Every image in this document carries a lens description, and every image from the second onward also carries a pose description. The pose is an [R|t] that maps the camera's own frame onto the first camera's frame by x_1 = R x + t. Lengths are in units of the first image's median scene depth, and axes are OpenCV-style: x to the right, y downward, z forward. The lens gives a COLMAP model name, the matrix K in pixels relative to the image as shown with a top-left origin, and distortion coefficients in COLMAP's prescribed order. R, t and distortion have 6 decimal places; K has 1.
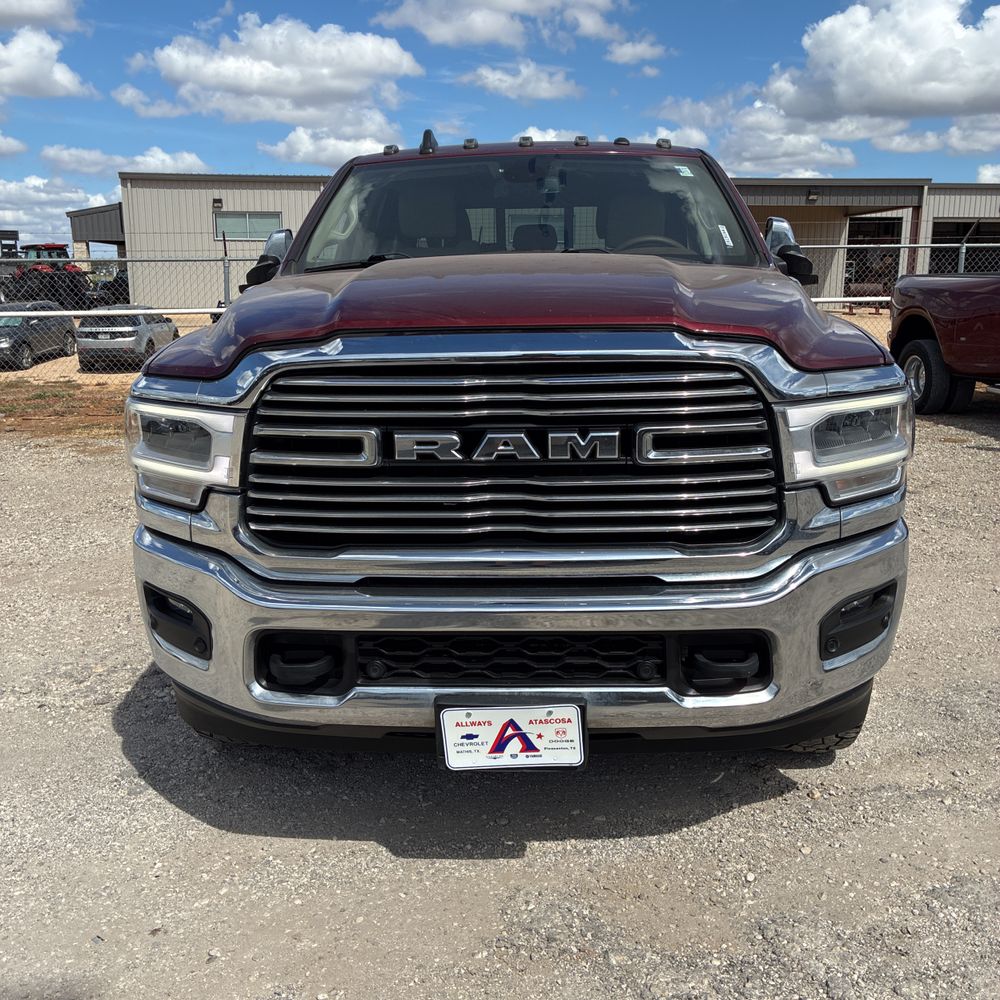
lens RADIAL K [[1010.8, 0, 500.0], [0, 1010.8, 500.0], [0, 0, 1]] dist [-0.013319, 0.032108]
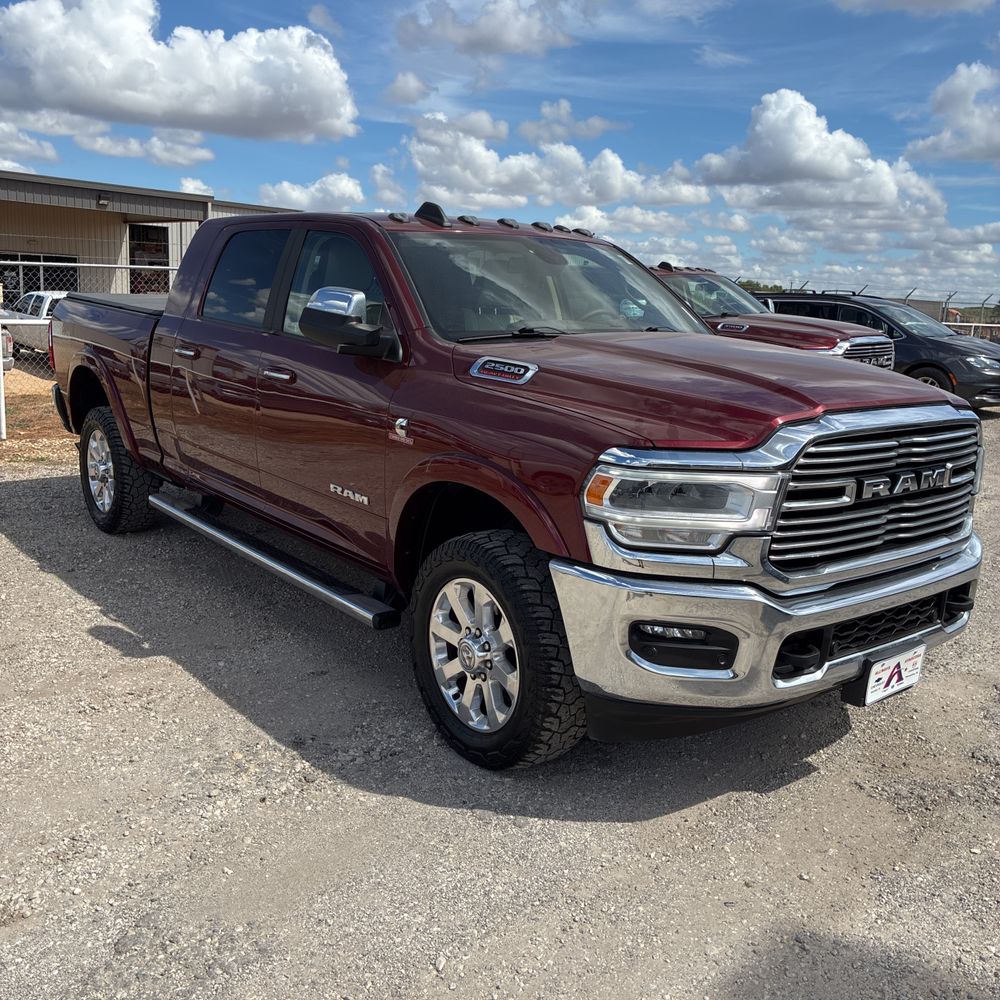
lens RADIAL K [[997.5, 0, 501.6], [0, 997.5, 521.5], [0, 0, 1]] dist [0.001670, 0.020548]
pose [[0.749400, -0.105296, 0.653692, -1.372785], [0.092234, 0.994249, 0.054414, -0.127217], [-0.655662, 0.019515, 0.754802, 0.251822]]
